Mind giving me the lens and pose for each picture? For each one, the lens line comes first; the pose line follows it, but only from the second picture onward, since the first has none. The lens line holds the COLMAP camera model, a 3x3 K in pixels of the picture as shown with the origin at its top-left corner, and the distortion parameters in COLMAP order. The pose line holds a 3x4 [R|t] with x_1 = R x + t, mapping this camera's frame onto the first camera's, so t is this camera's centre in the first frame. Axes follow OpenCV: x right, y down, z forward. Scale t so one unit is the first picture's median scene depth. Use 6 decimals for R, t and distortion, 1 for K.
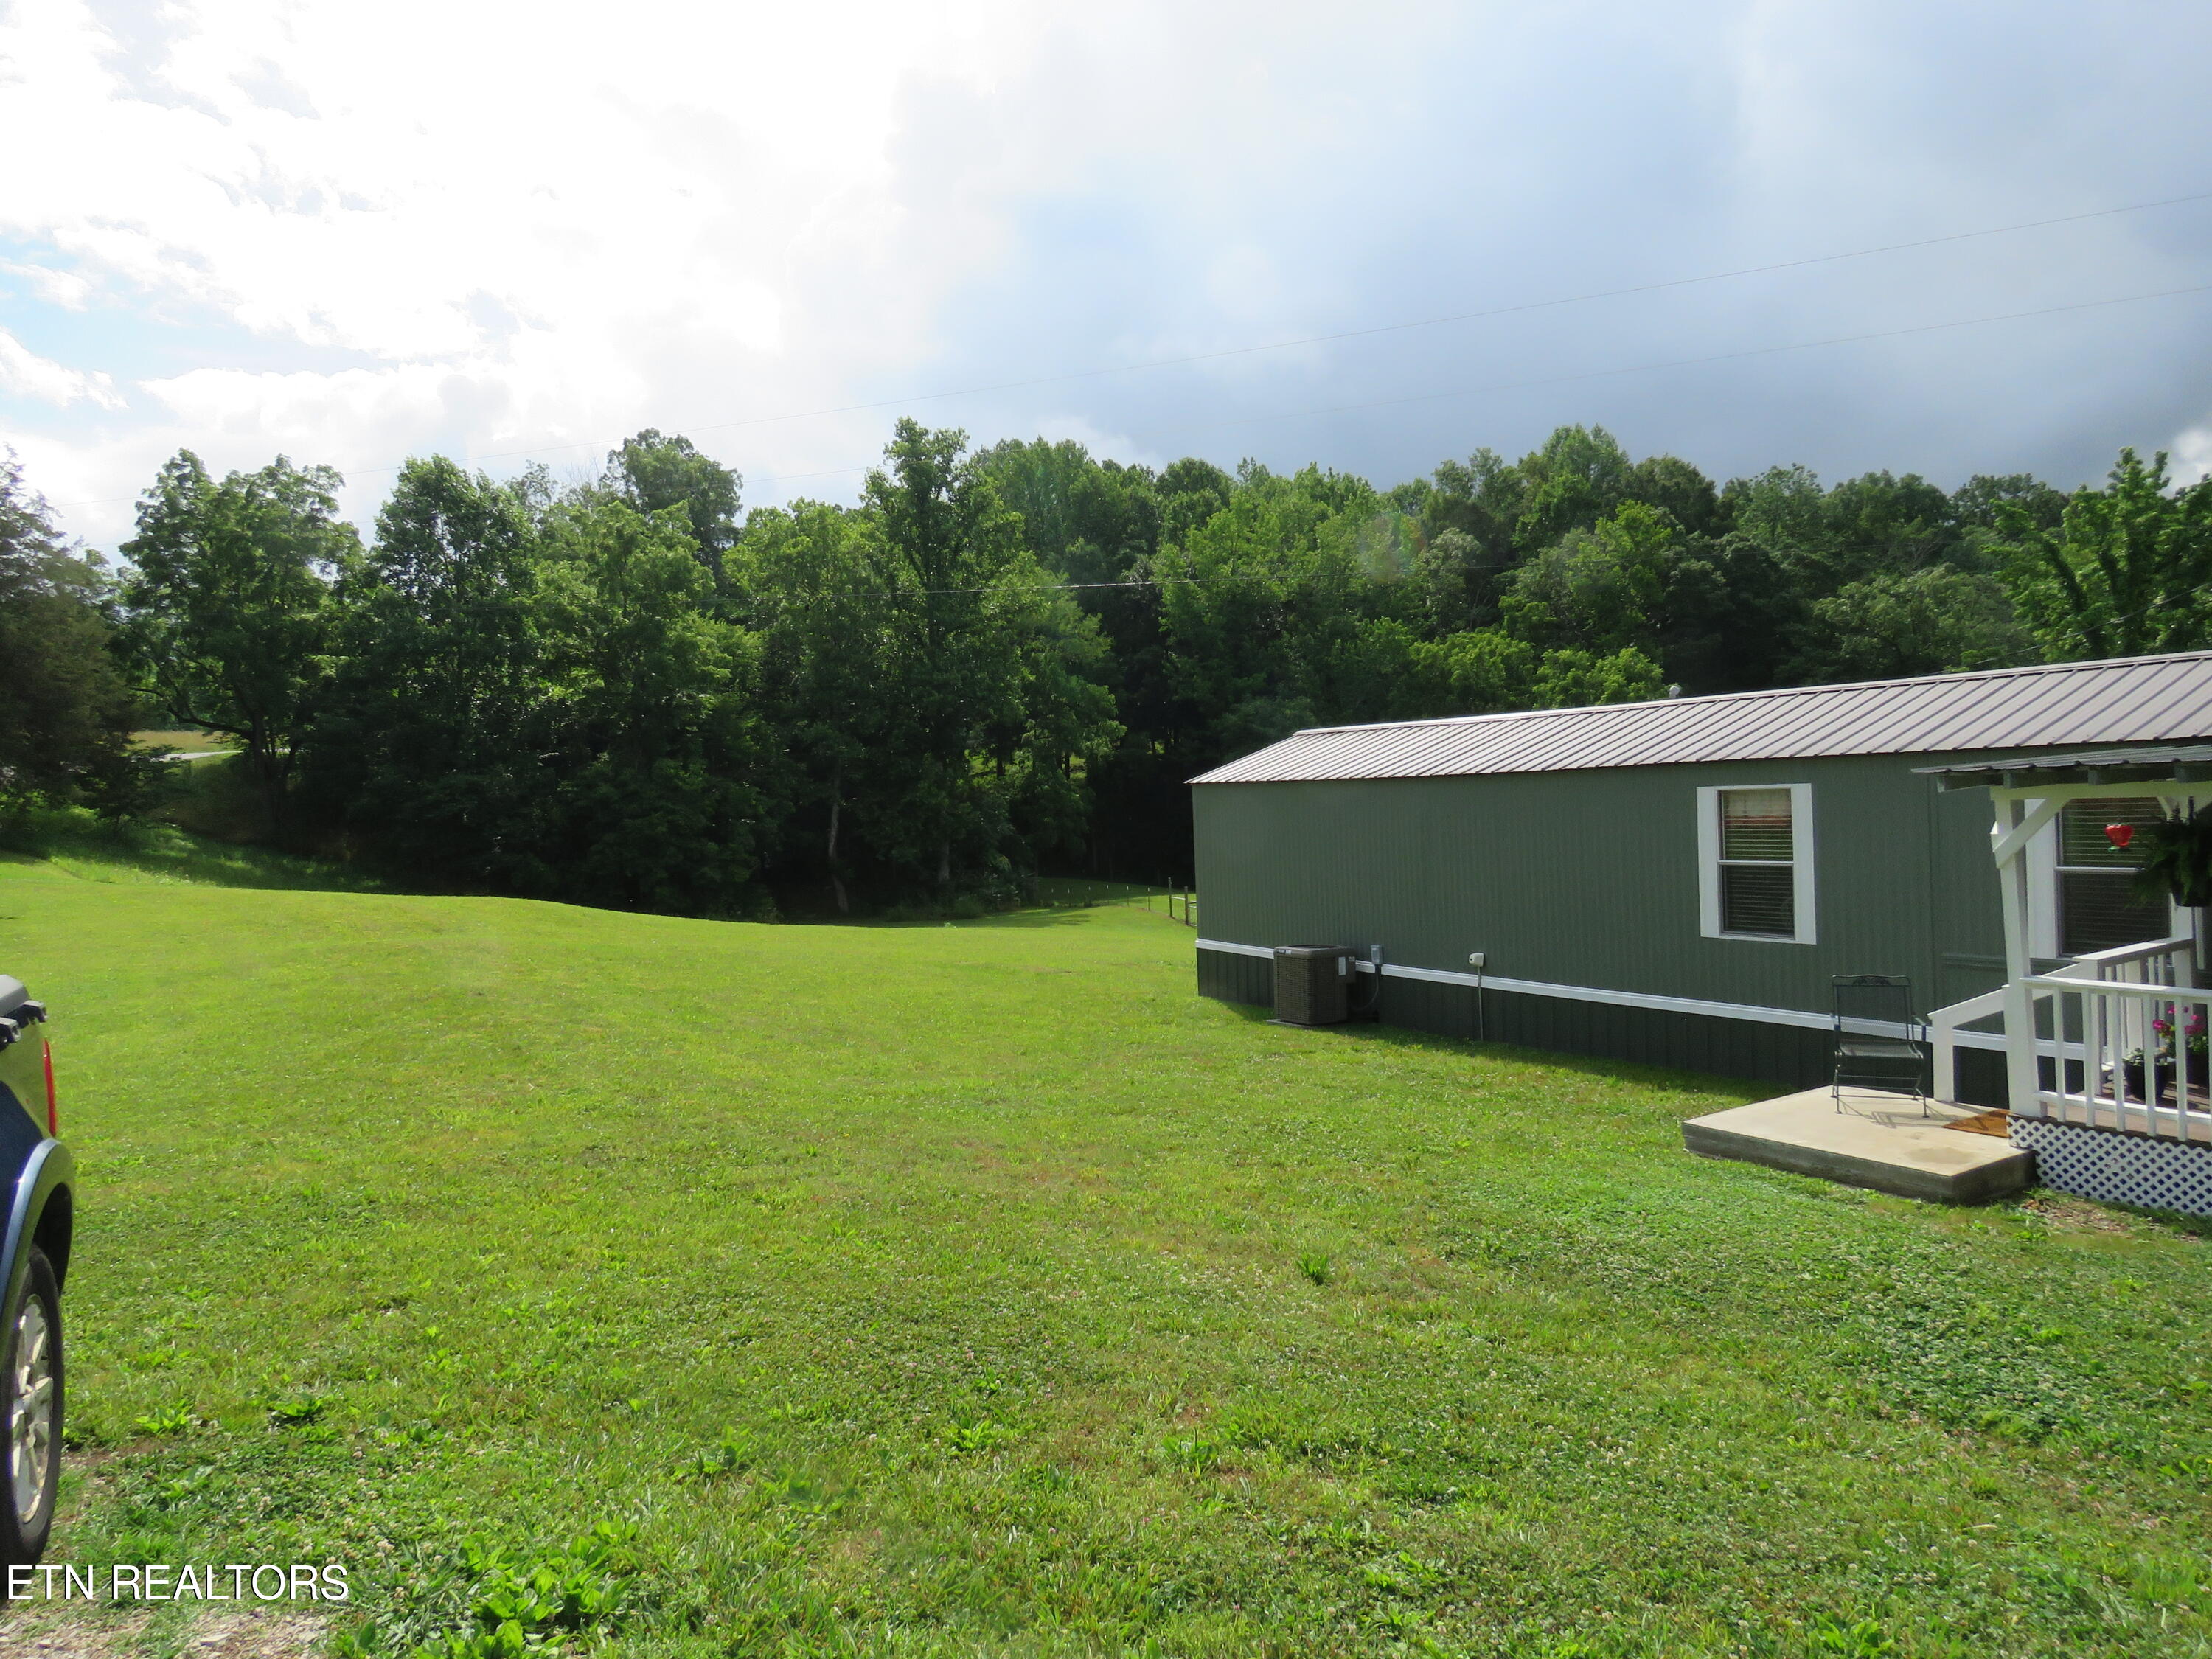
lens RADIAL K [[1351.6, 0, 1109.7], [0, 1351.6, 860.1], [0, 0, 1]] dist [0.046419, 0.000946]
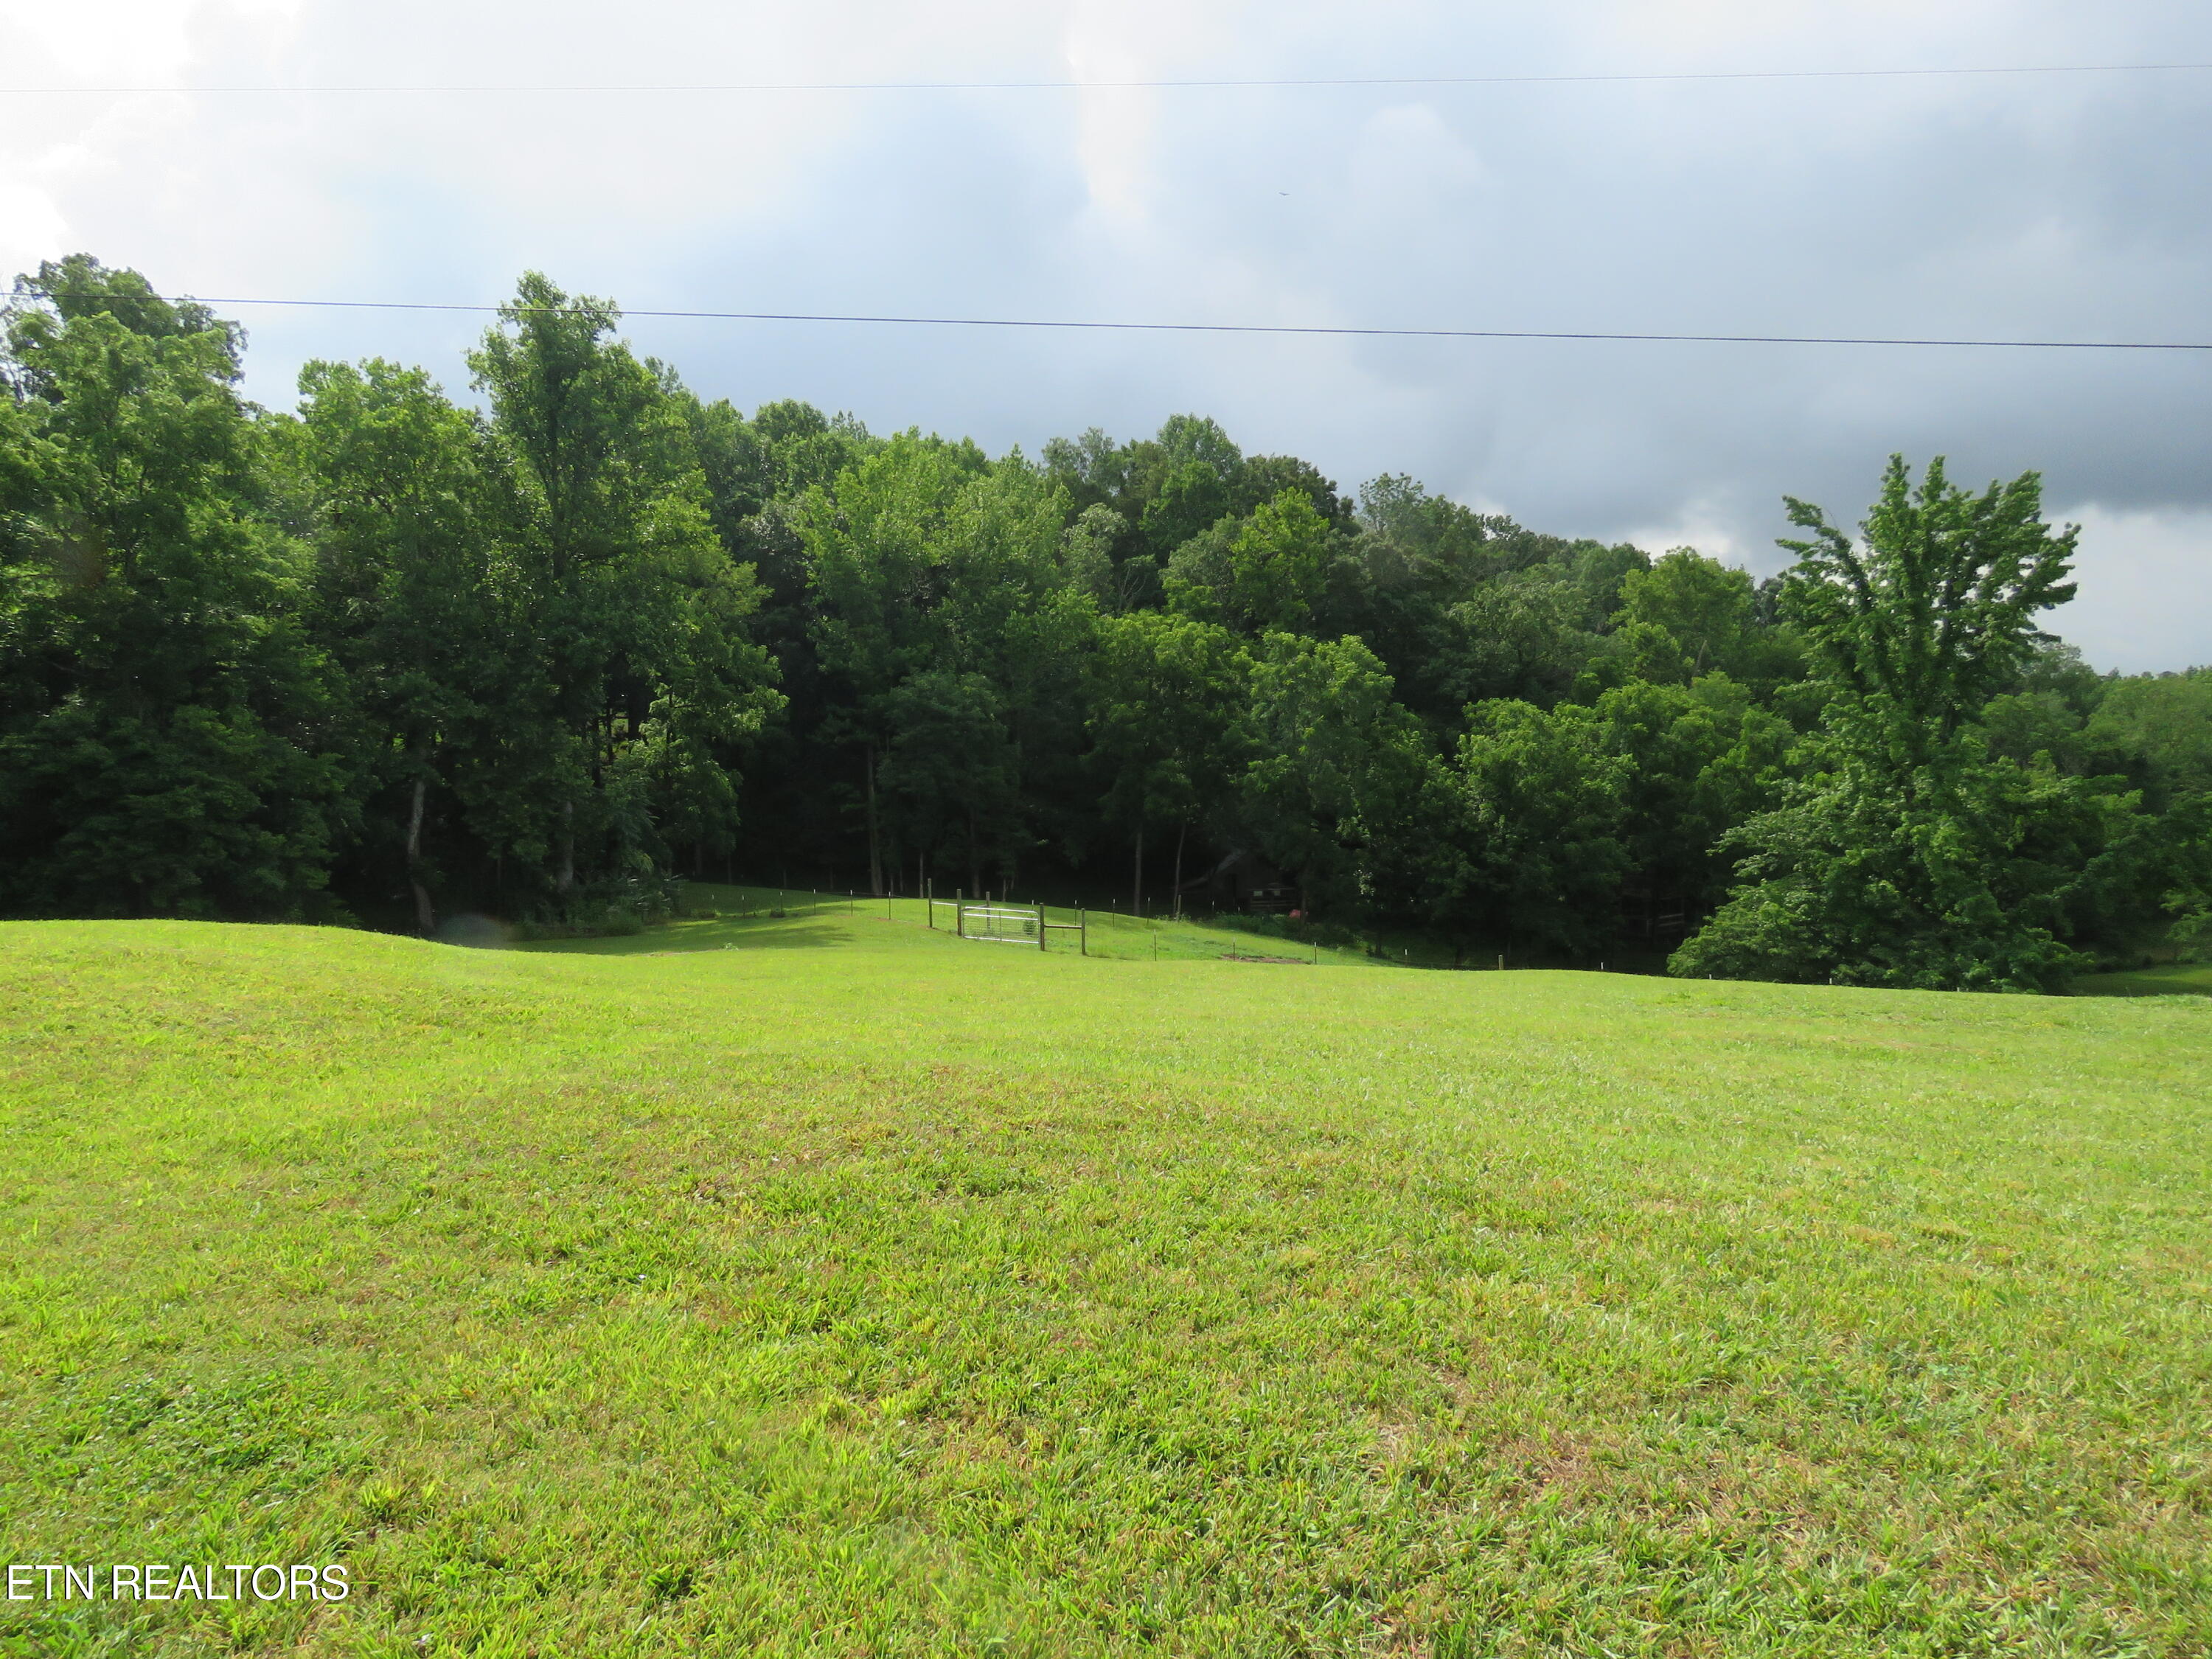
lens RADIAL K [[1411.2, 0, 1106.0], [0, 1411.2, 829.5], [0, 0, 1]] dist [0.034513, -0.002980]
pose [[0.939622, 0.006789, 0.342147, -0.109242], [0.001228, 0.999730, -0.023209, 0.002109], [-0.342212, 0.022228, 0.939360, 0.142584]]
